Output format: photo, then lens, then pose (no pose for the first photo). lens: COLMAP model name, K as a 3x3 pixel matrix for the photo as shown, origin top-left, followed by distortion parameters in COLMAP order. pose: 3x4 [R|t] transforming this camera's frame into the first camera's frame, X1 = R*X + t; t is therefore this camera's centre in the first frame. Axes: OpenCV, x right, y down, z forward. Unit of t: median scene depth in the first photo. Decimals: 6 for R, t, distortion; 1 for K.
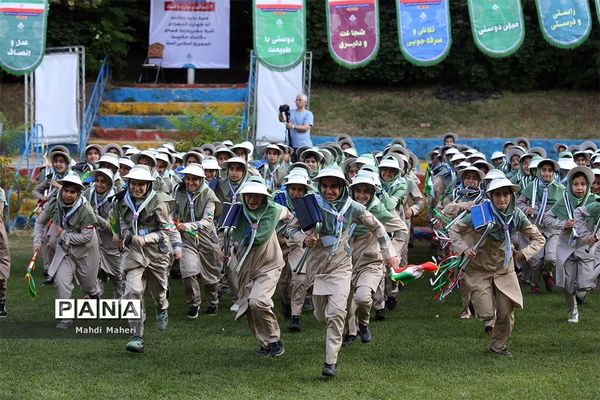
lens RADIAL K [[1362.7, 0, 300.0], [0, 1362.7, 200.0], [0, 0, 1]] dist [-0.140407, -0.254884]
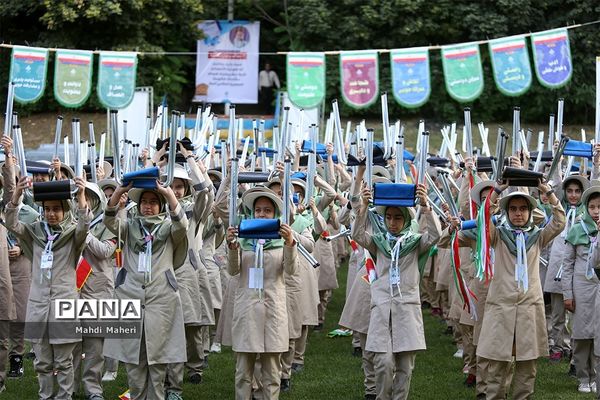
lens RADIAL K [[1255.1, 0, 300.0], [0, 1255.1, 200.0], [0, 0, 1]] dist [-0.212833, -0.118842]
pose [[0.999830, 0.009496, 0.015805, -0.033591], [-0.009367, 0.999922, -0.008212, 0.005604], [-0.015882, 0.008063, 0.999841, -0.223490]]
